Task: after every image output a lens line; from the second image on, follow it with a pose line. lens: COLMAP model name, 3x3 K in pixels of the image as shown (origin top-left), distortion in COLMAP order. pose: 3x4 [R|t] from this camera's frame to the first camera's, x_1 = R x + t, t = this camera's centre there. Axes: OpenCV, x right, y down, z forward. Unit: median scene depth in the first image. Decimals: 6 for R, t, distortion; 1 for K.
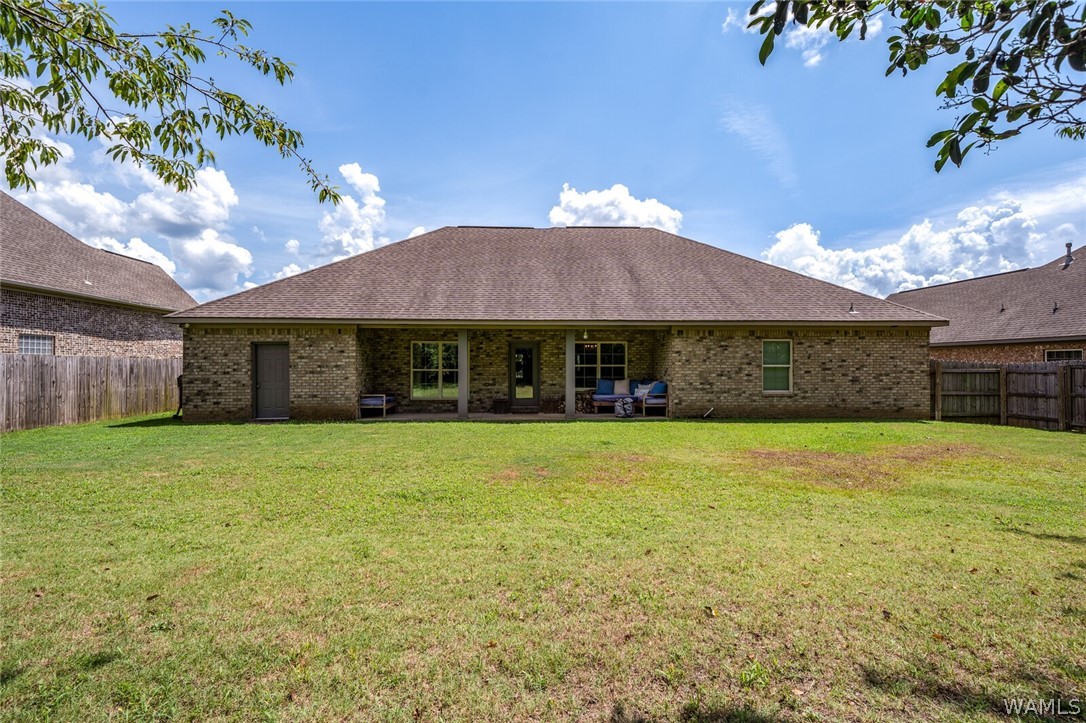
lens RADIAL K [[503.4, 0, 539.9], [0, 503.4, 363.5], [0, 0, 1]] dist [0.004623, 0.000616]
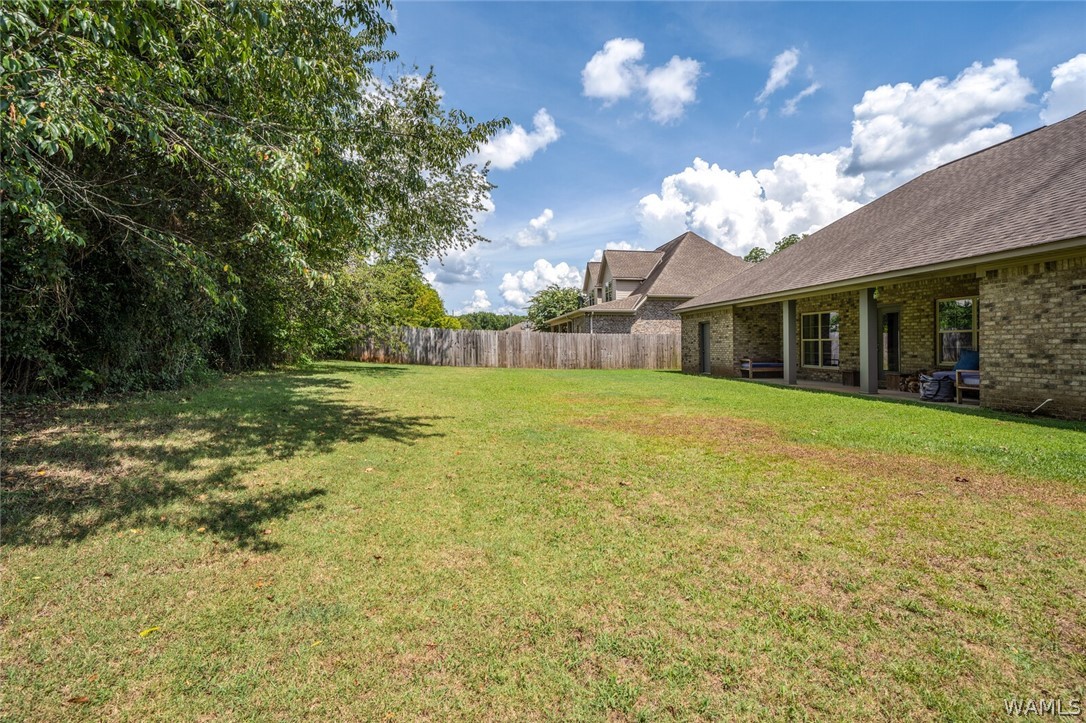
lens RADIAL K [[503.4, 0, 542.7], [0, 503.4, 351.0], [0, 0, 1]] dist [0.004623, 0.000616]
pose [[0.090607, 0.009548, -0.995841, 0.877783], [-0.001789, 0.999954, 0.009425, 0.030770], [0.995885, 0.000927, 0.090620, 0.392640]]
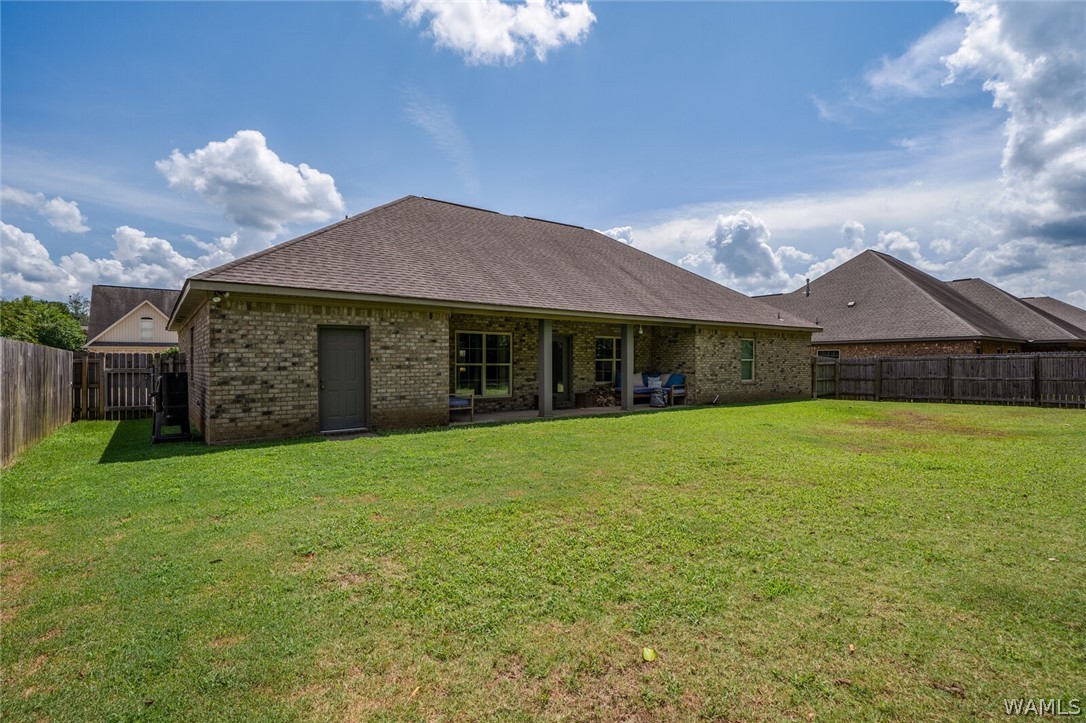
lens RADIAL K [[537.6, 0, 542.6], [0, 537.6, 367.7], [0, 0, 1]] dist [0.016802, 0.000162]
pose [[0.826146, -0.006468, 0.563418, -0.728450], [0.002321, 0.999965, 0.008076, 0.012685], [-0.563451, -0.005364, 0.826132, 0.191763]]
